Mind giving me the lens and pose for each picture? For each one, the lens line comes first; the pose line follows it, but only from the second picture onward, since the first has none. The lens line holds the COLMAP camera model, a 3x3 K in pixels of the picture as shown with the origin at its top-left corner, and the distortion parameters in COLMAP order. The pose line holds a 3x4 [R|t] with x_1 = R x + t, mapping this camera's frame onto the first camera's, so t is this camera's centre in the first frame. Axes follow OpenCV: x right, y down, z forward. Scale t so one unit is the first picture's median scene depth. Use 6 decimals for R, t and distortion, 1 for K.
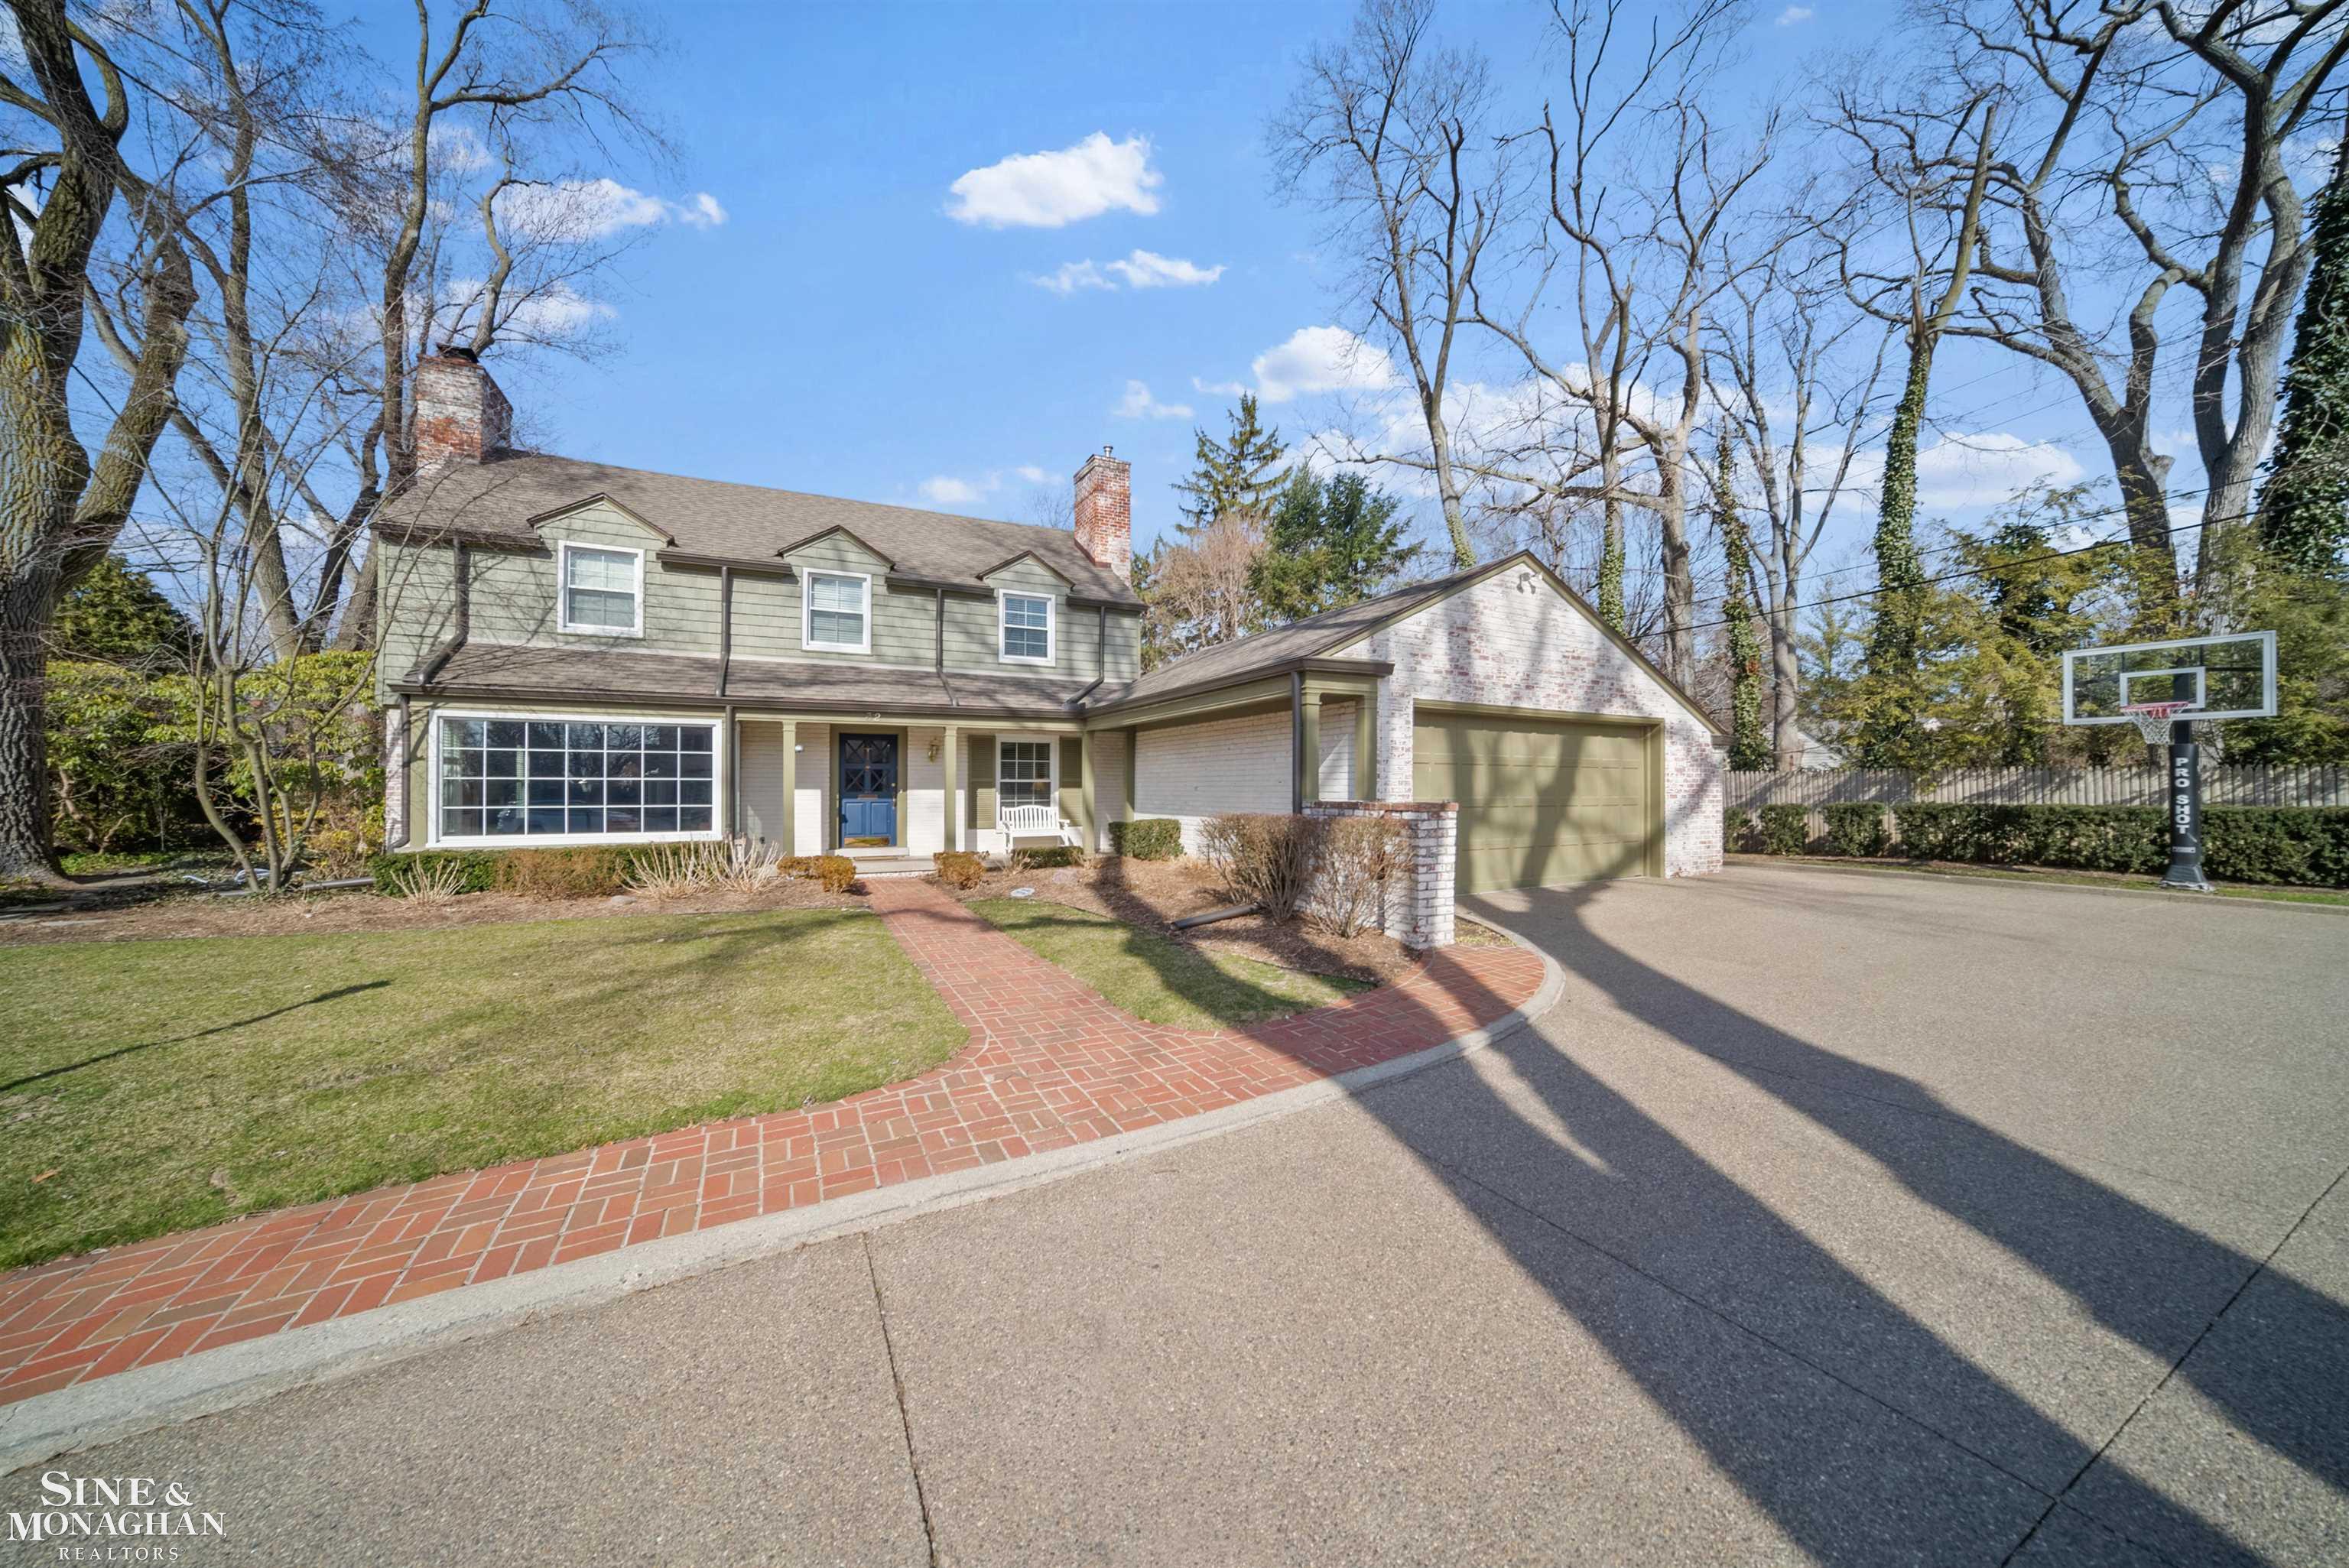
lens RADIAL K [[784.6, 0, 1174.5], [0, 784.6, 784.0], [0, 0, 1]] dist [-0.020176, 0.000030]
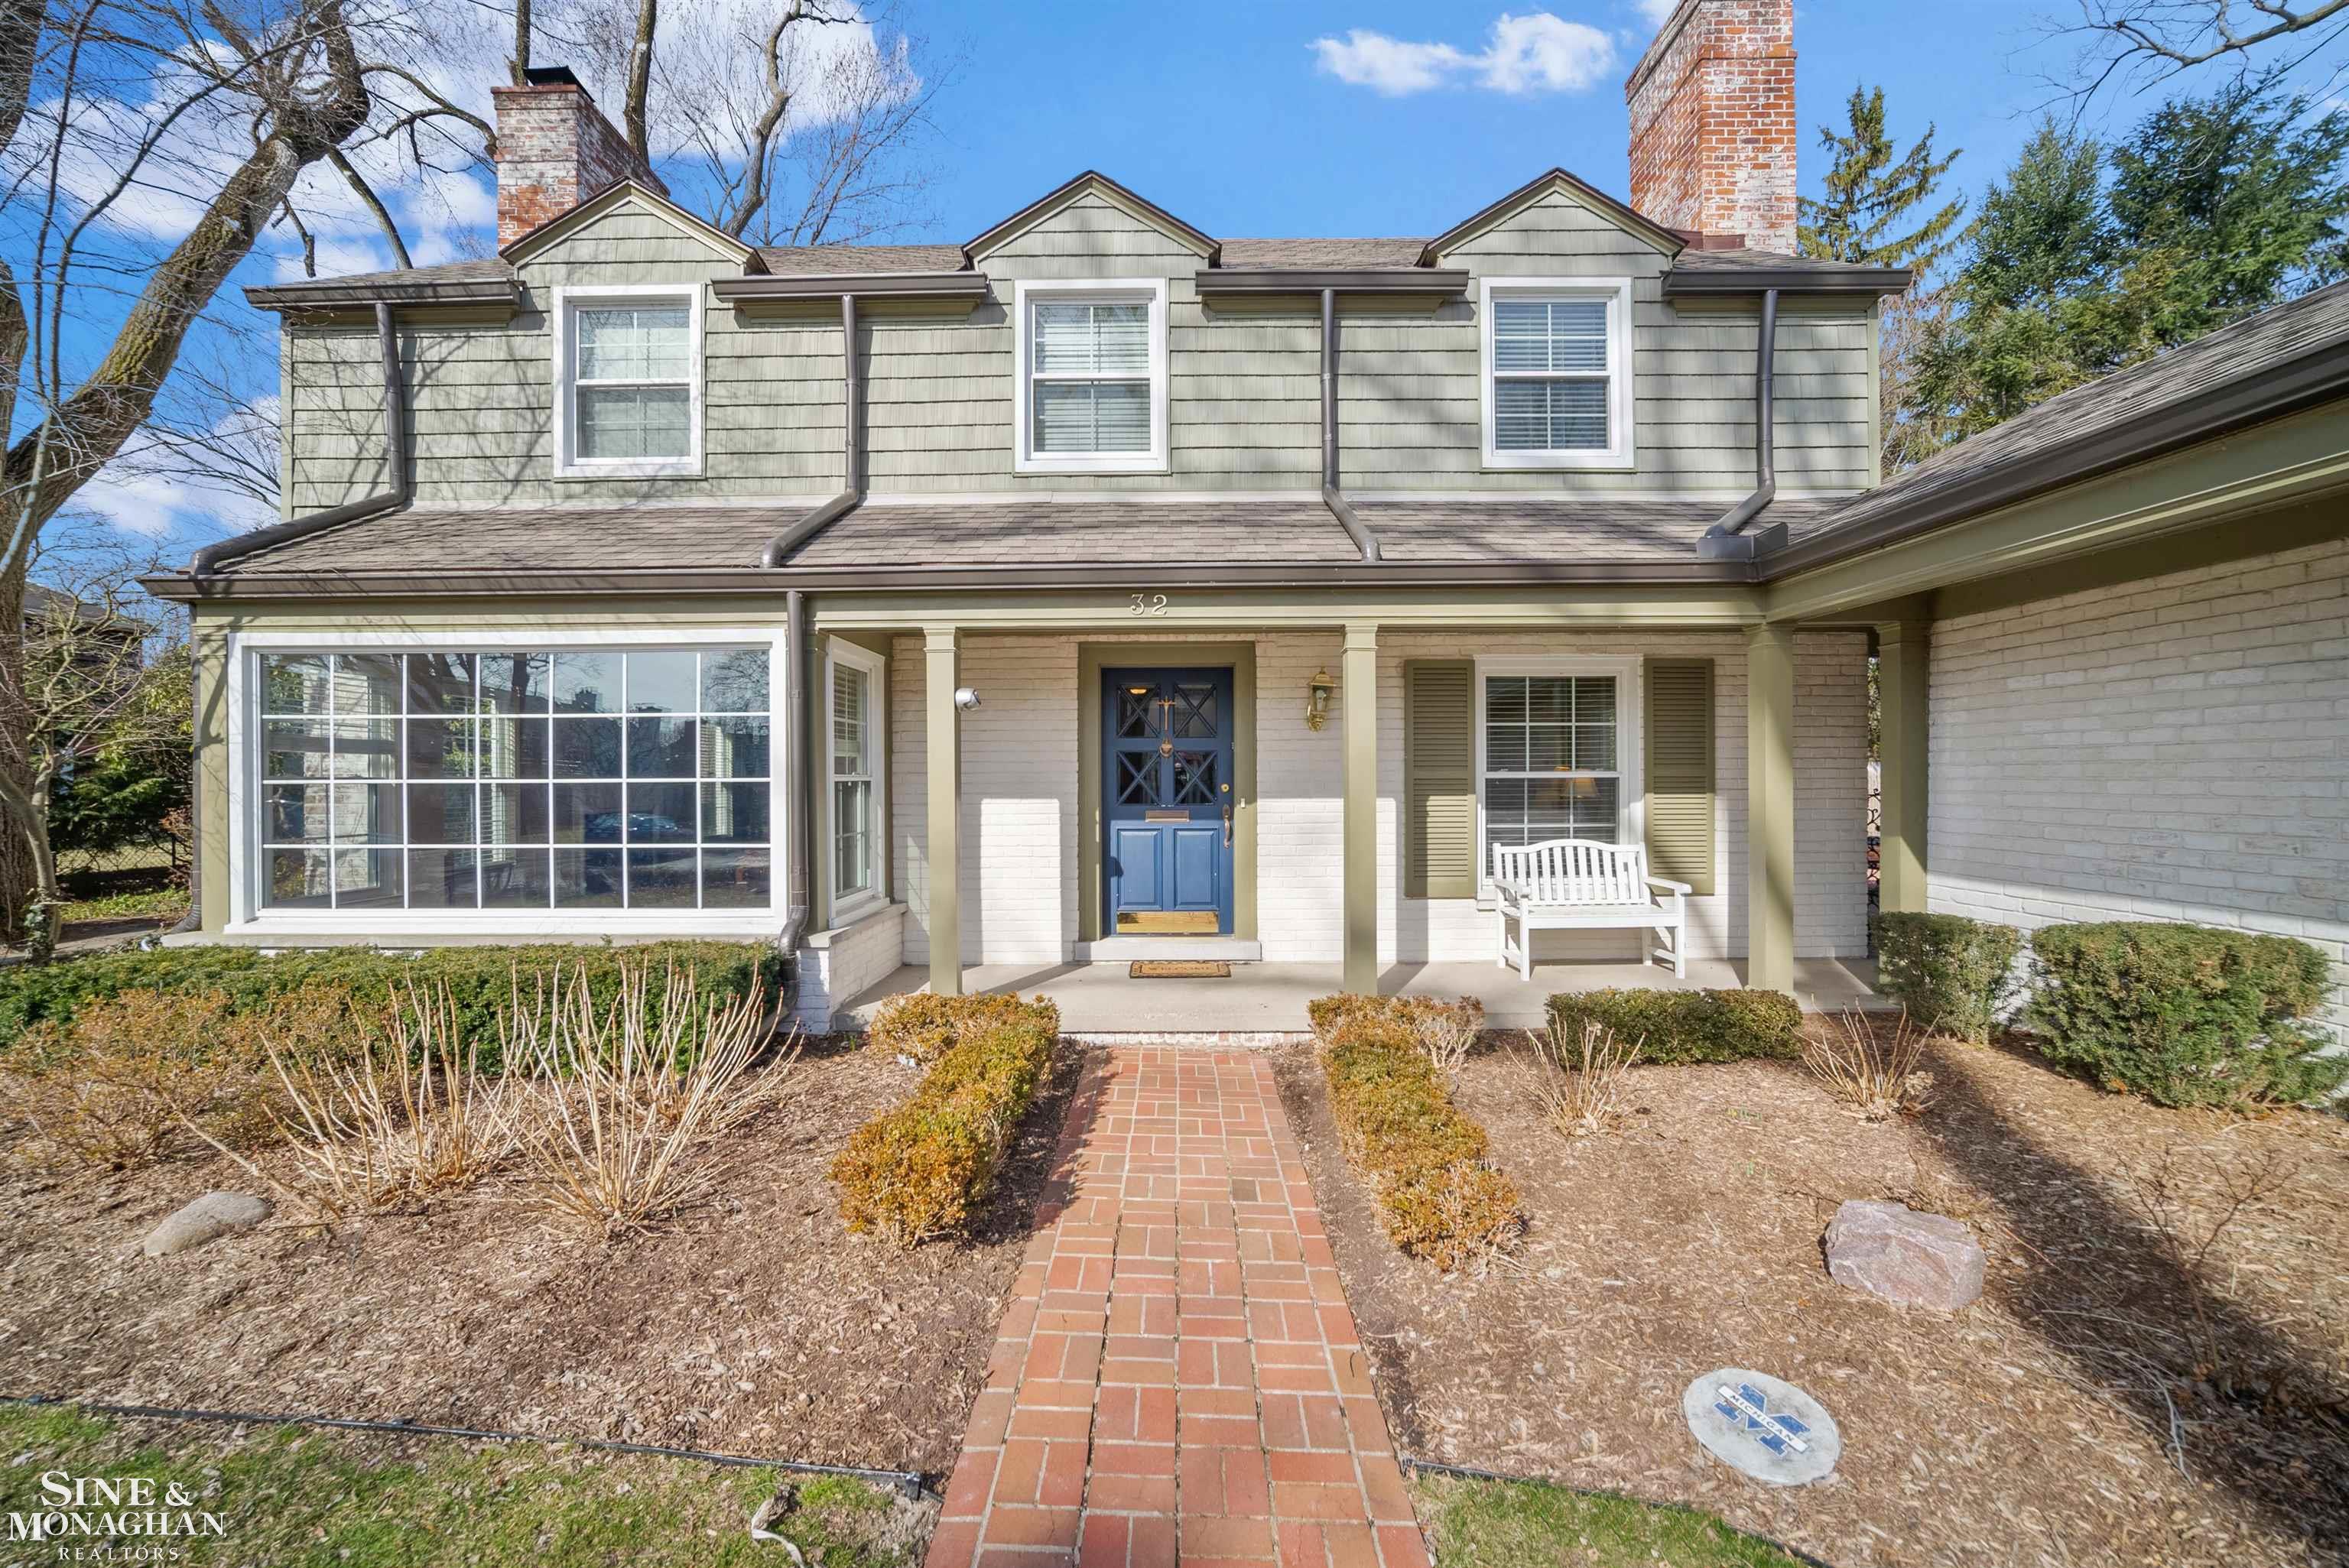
lens RADIAL K [[869.9, 0, 1174.5], [0, 869.9, 784.0], [0, 0, 1]] dist [-0.030275, 0.000179]
pose [[0.880399, 0.001481, -0.474231, -0.176436], [0.005830, 0.999886, 0.013947, -0.007619], [0.474197, -0.015044, 0.880290, 0.628214]]
